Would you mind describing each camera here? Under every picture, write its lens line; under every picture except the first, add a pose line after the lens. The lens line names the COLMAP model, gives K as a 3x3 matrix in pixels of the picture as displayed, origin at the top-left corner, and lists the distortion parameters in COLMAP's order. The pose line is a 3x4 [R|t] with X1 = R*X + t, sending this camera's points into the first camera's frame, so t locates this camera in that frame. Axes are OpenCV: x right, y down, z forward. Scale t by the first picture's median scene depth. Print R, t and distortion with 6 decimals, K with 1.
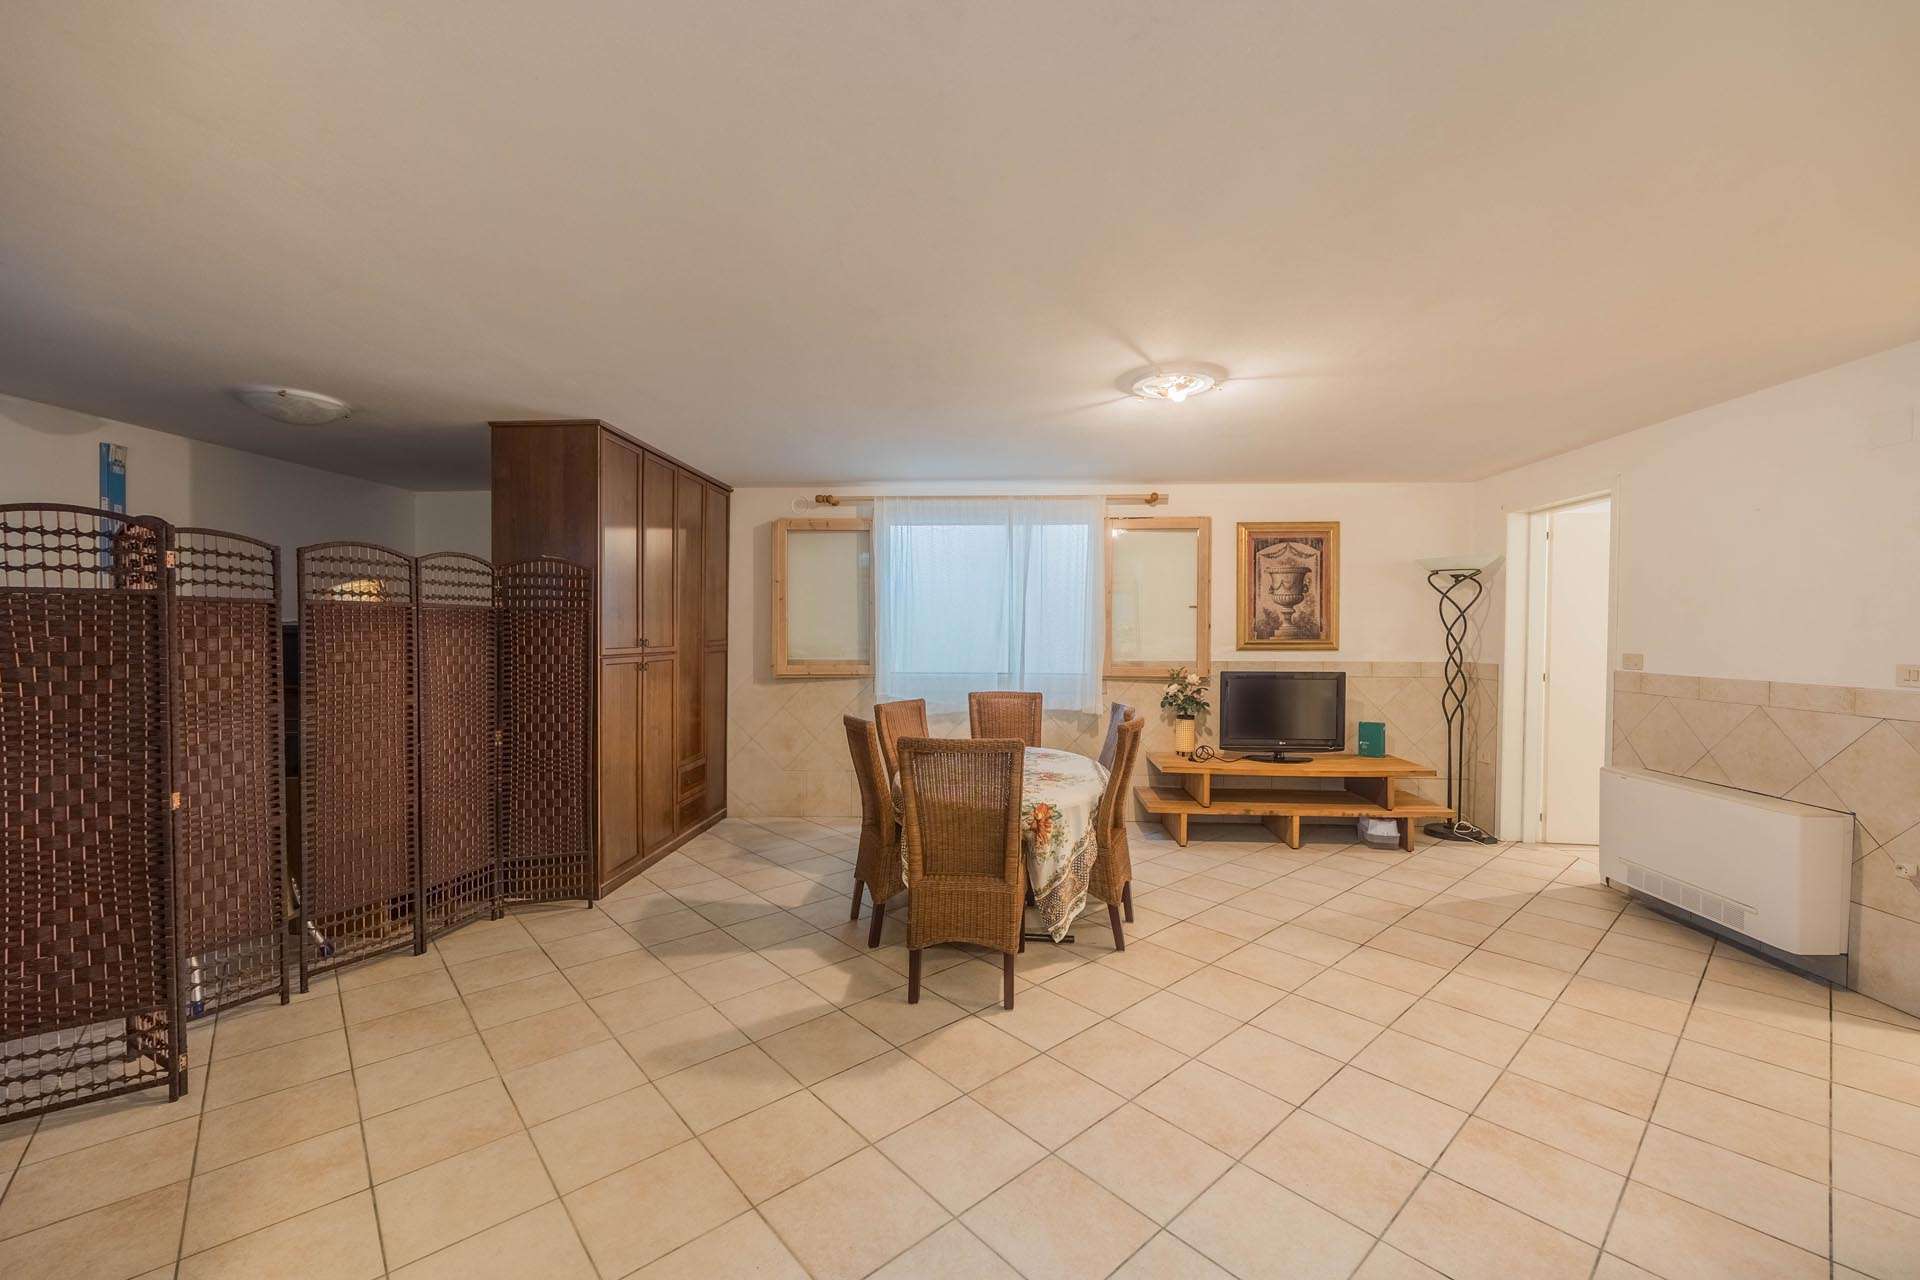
lens RADIAL K [[745.8, 0, 960.0], [0, 745.8, 640.0], [0, 0, 1]] dist [-0.000255, -0.000009]
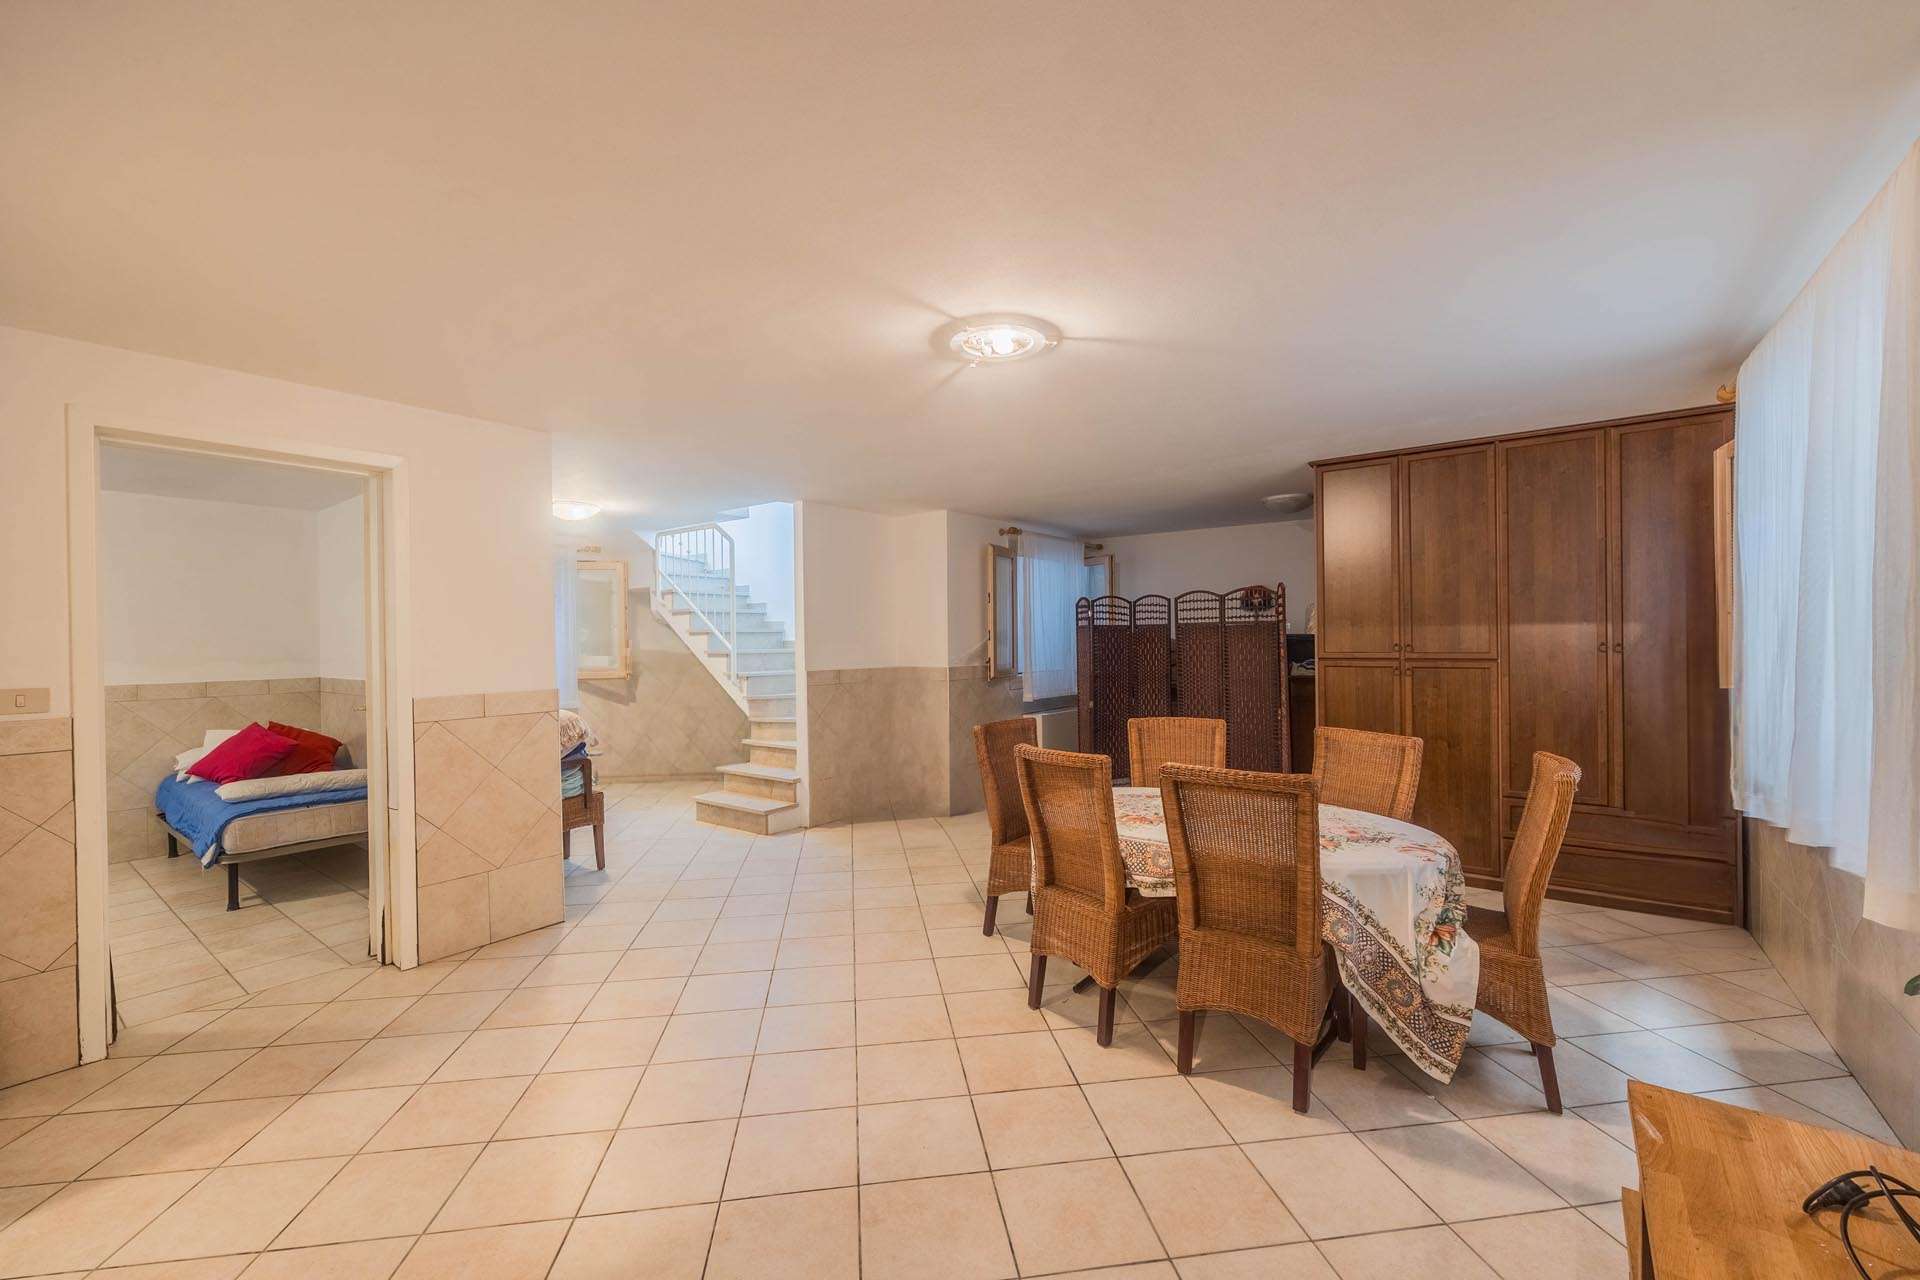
lens RADIAL K [[778.9, 0, 961.5], [0, 778.9, 645.1], [0, 0, 1]] dist [-0.001175, -0.000143]
pose [[-0.540510, 0.006211, -0.841315, 1.131872], [-0.004872, 0.999933, 0.010512, -0.014429], [0.841324, 0.009780, -0.540443, 1.568554]]
